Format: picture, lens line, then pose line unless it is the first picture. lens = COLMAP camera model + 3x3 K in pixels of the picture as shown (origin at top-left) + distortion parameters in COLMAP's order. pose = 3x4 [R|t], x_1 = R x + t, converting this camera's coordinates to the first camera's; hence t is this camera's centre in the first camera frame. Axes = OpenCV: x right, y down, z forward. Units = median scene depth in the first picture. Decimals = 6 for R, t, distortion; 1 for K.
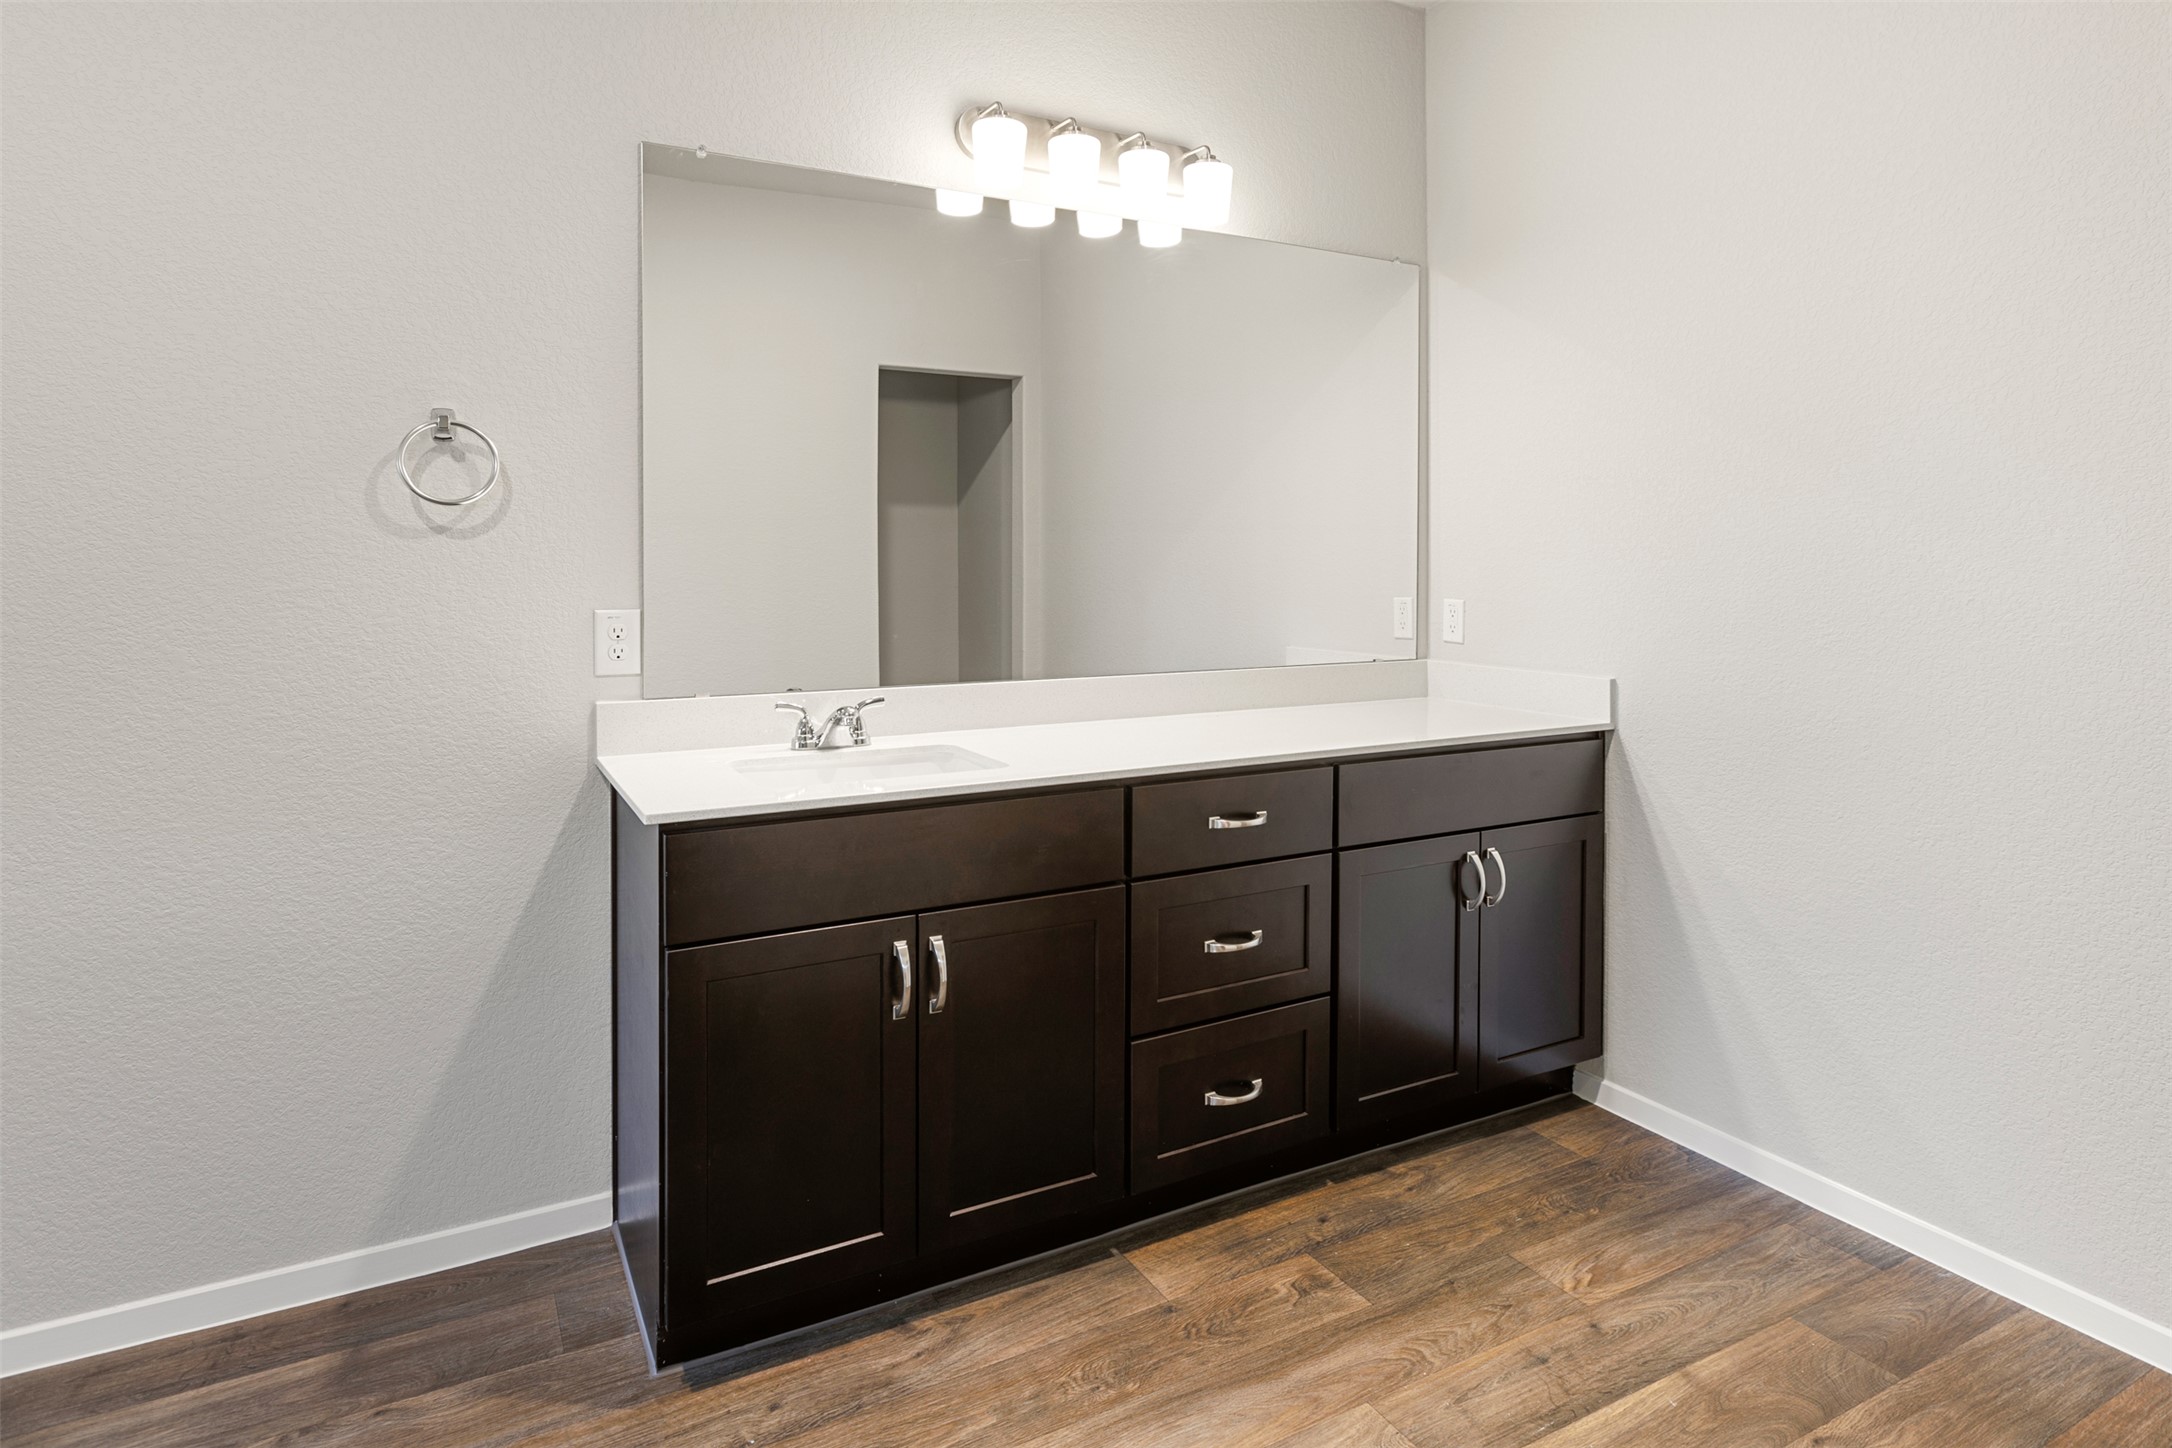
lens RADIAL K [[1126.0, 0, 1139.0], [0, 1126.0, 601.6], [0, 0, 1]] dist [0.005362, -0.000736]
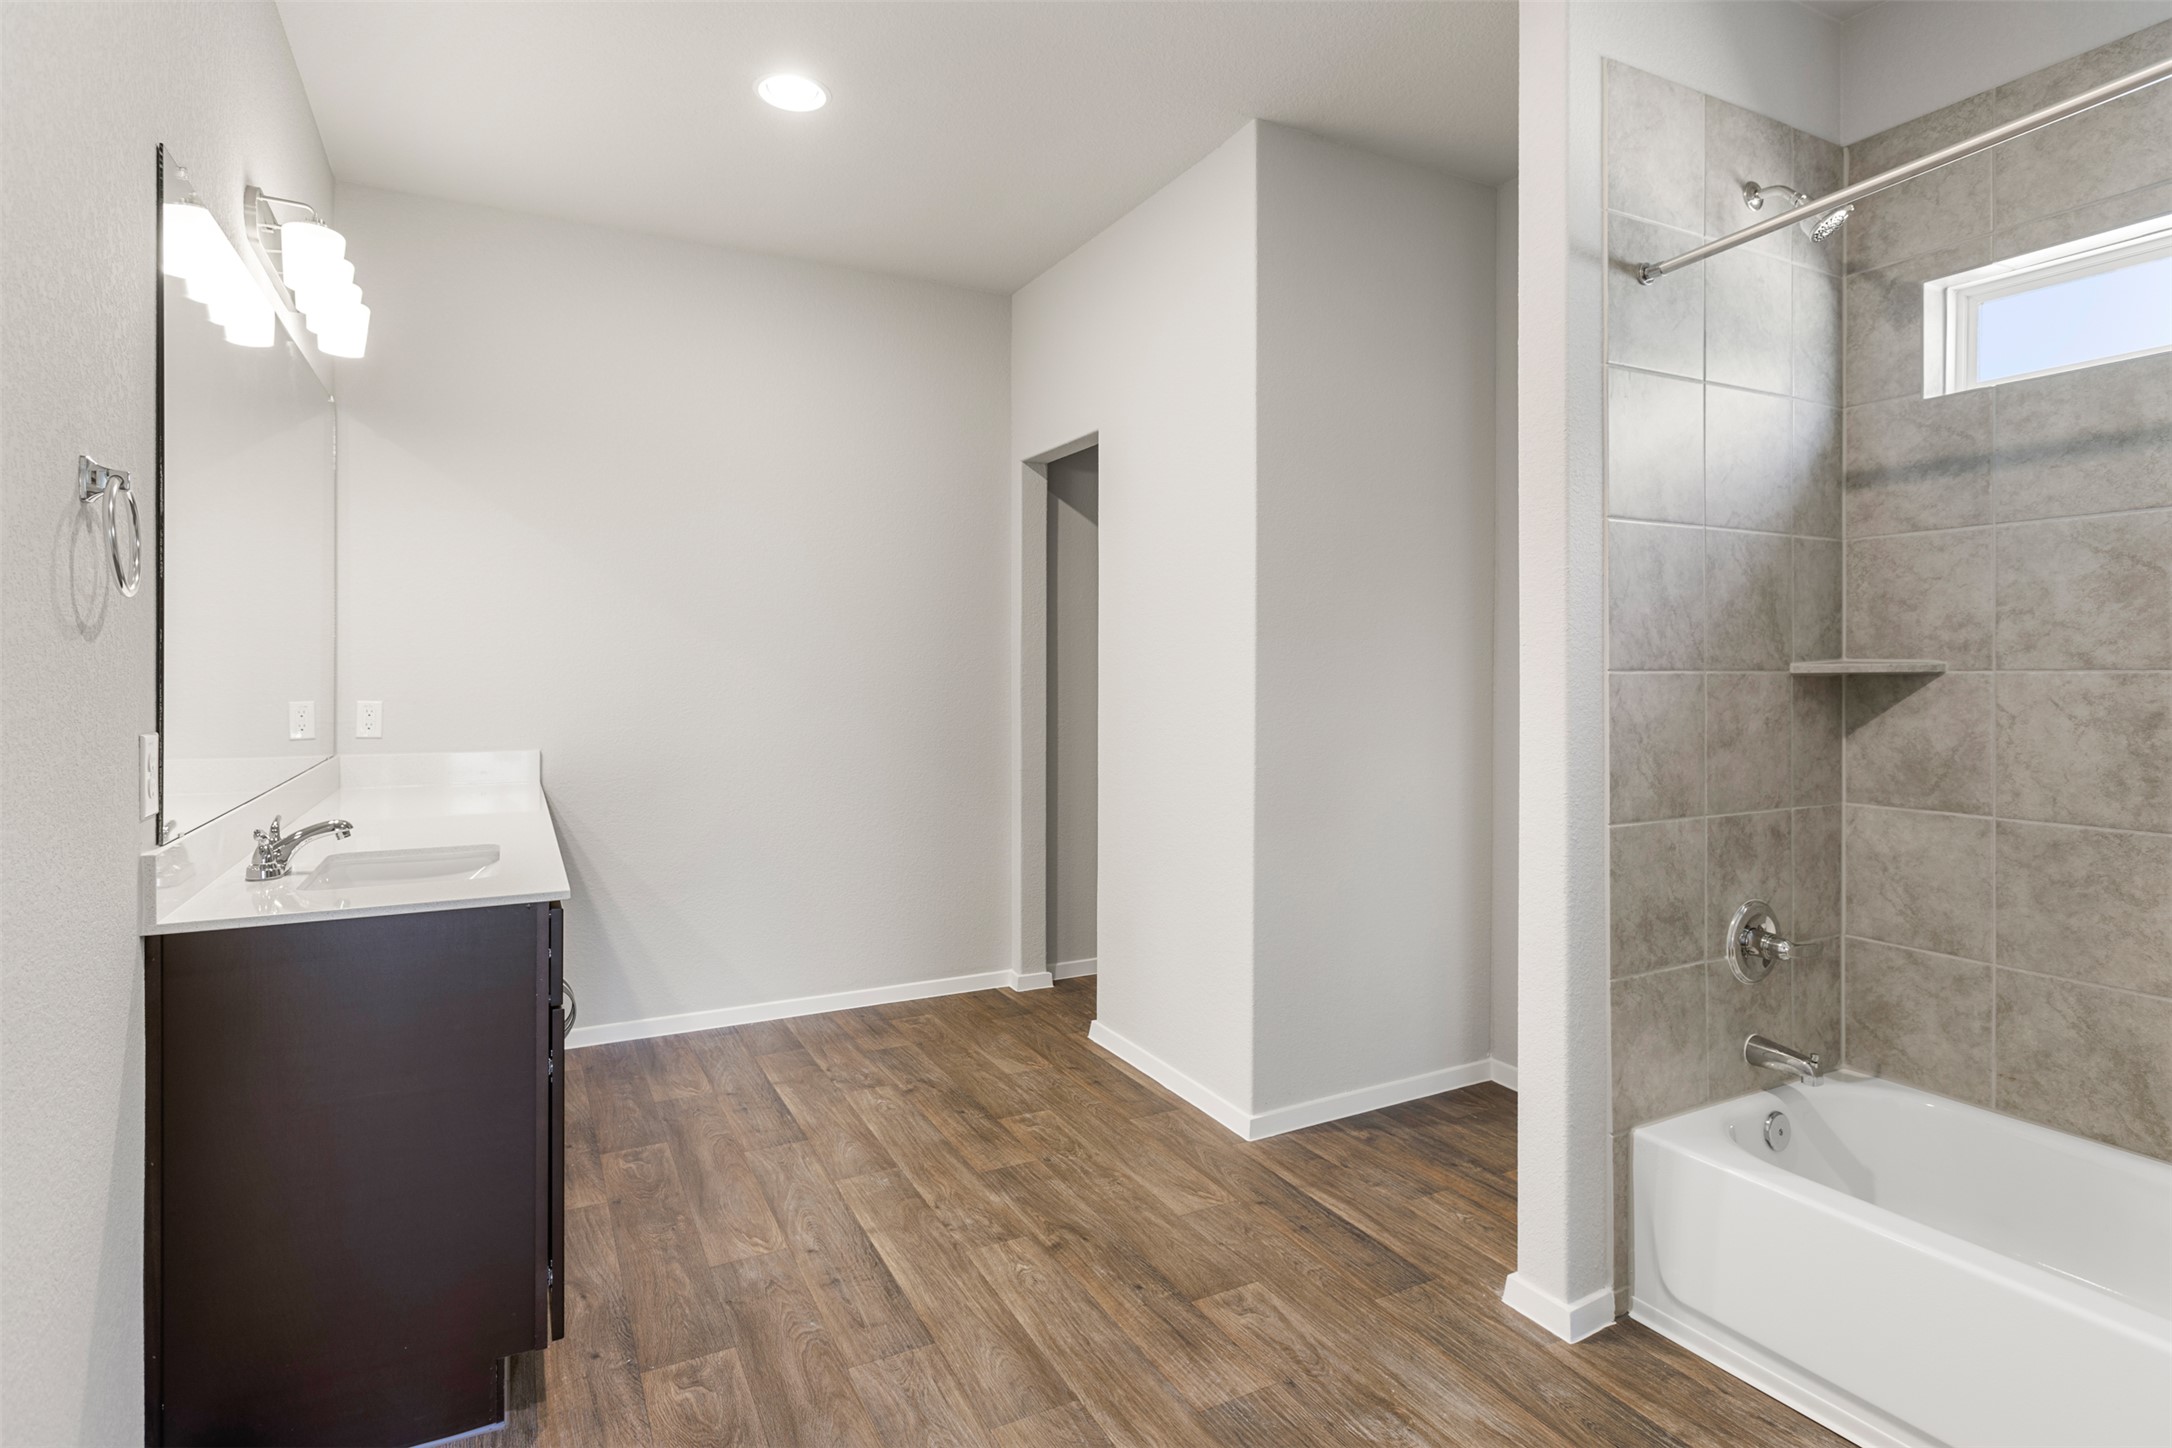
lens RADIAL K [[1094.9, 0, 1093.6], [0, 1094.9, 679.2], [0, 0, 1]] dist [0.004360, -0.001055]
pose [[0.015071, -0.001411, 0.999885, -1.308771], [0.015031, 0.999886, 0.001185, -0.023349], [-0.999773, 0.015011, 0.015091, 0.356377]]
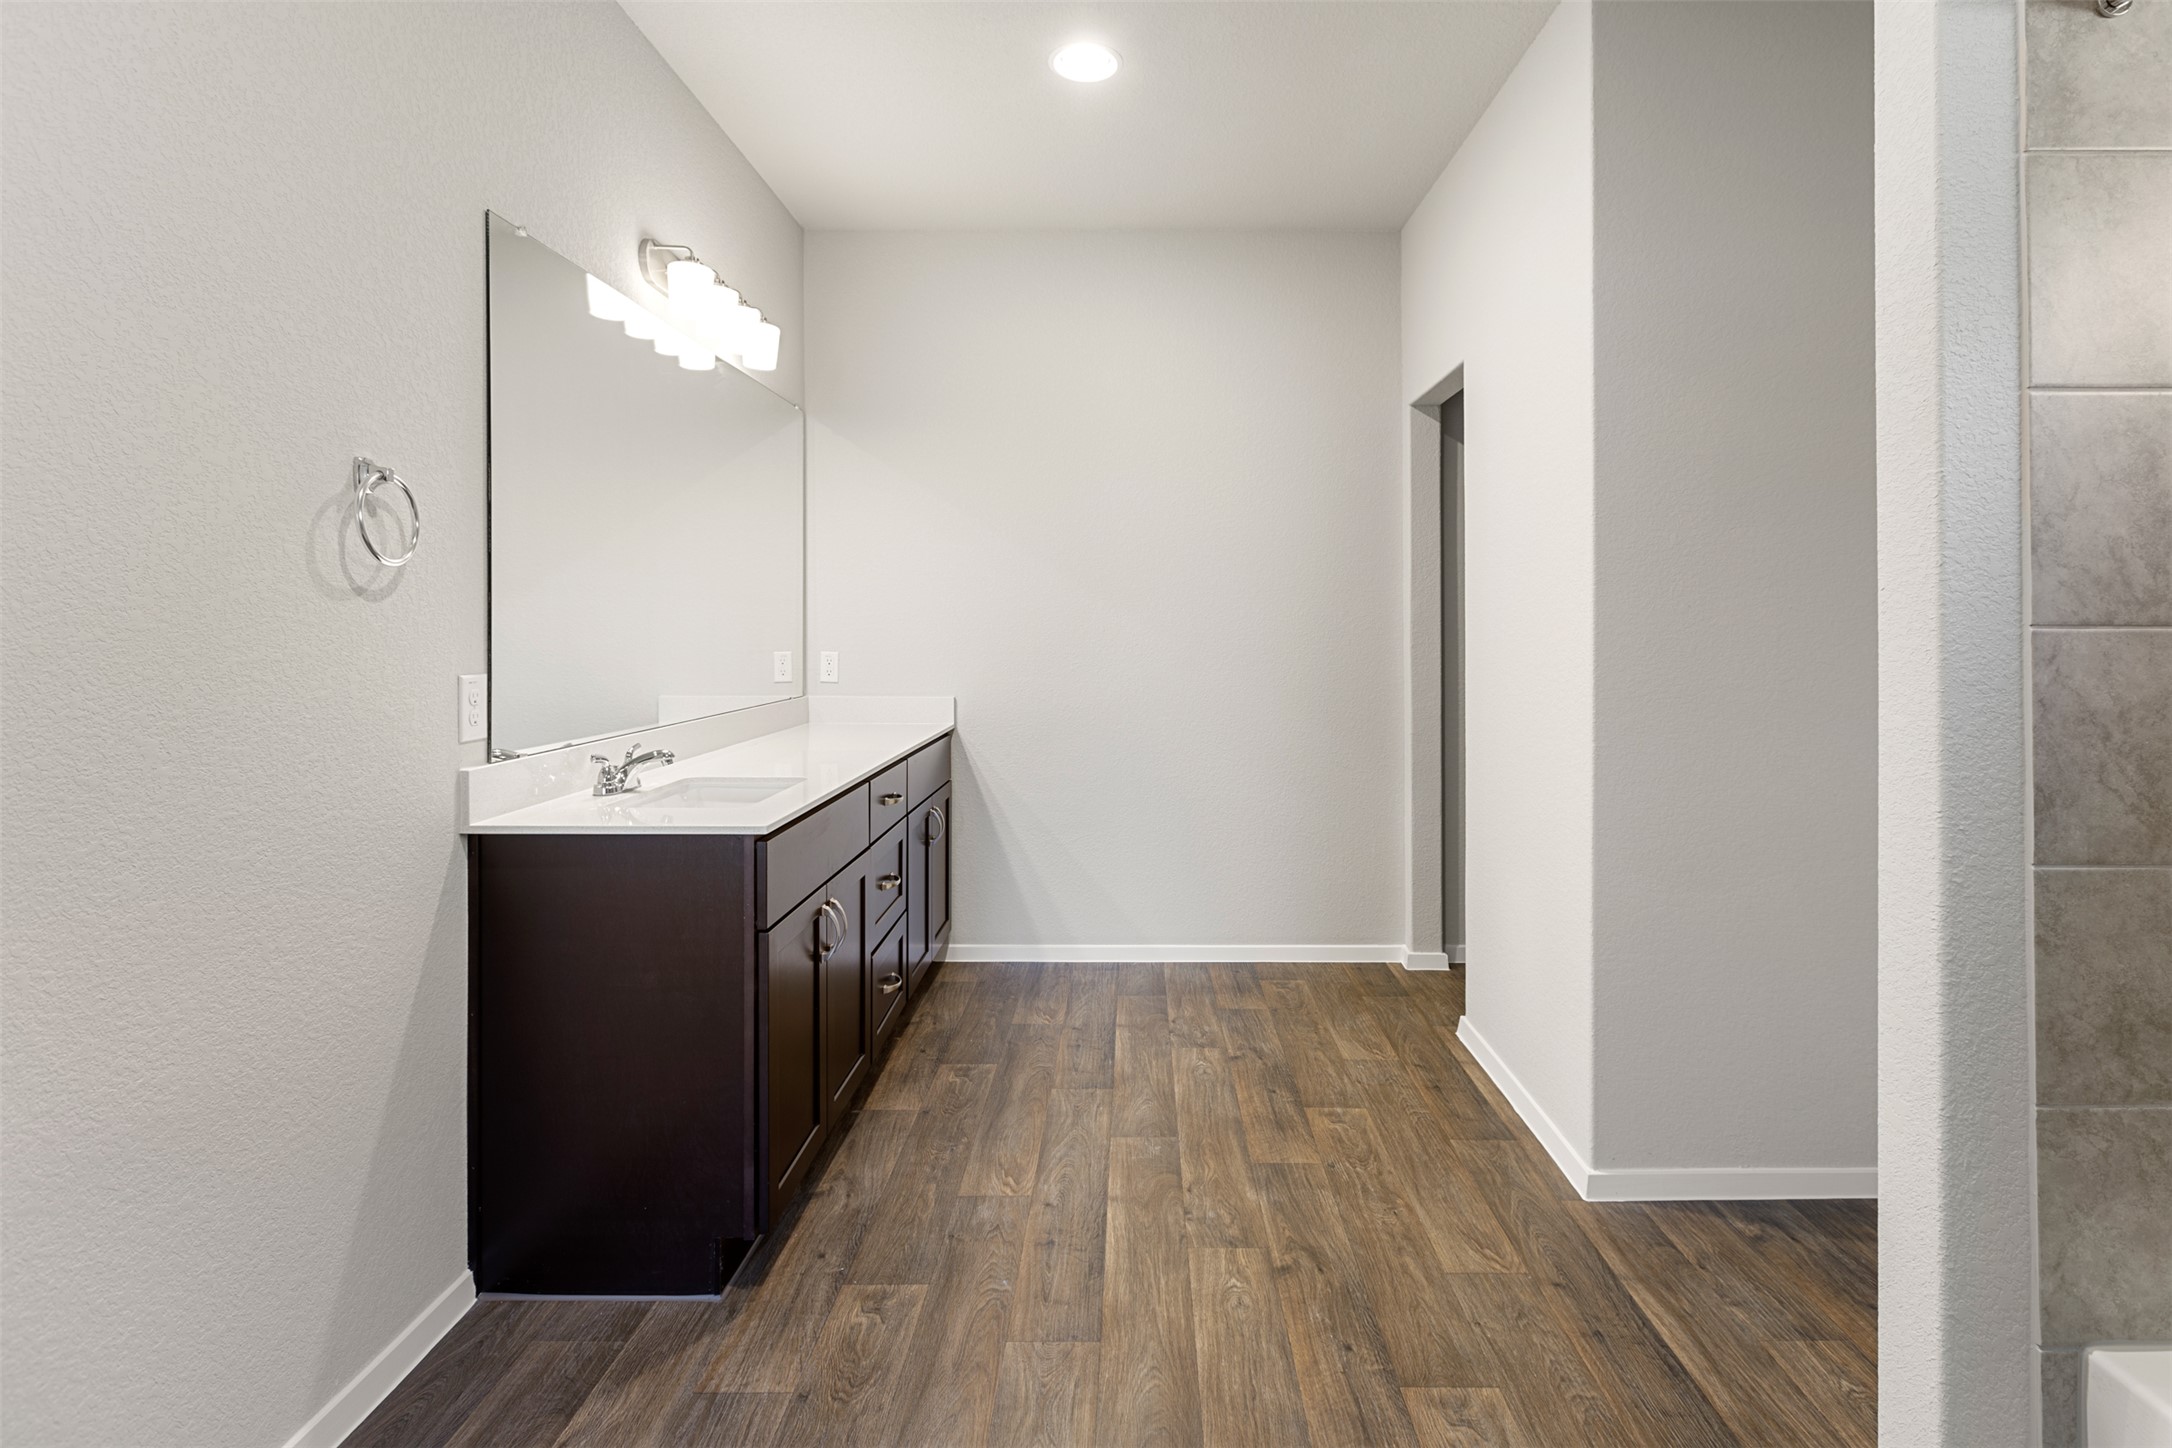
lens RADIAL K [[1040.4, 0, 1134.9], [0, 1040.4, 631.4], [0, 0, 1]] dist [0.007689, -0.002610]
pose [[0.471292, 0.004738, 0.881965, -1.080006], [0.008676, 0.999912, -0.010008, -0.017993], [-0.881935, 0.012369, 0.471209, 0.058775]]
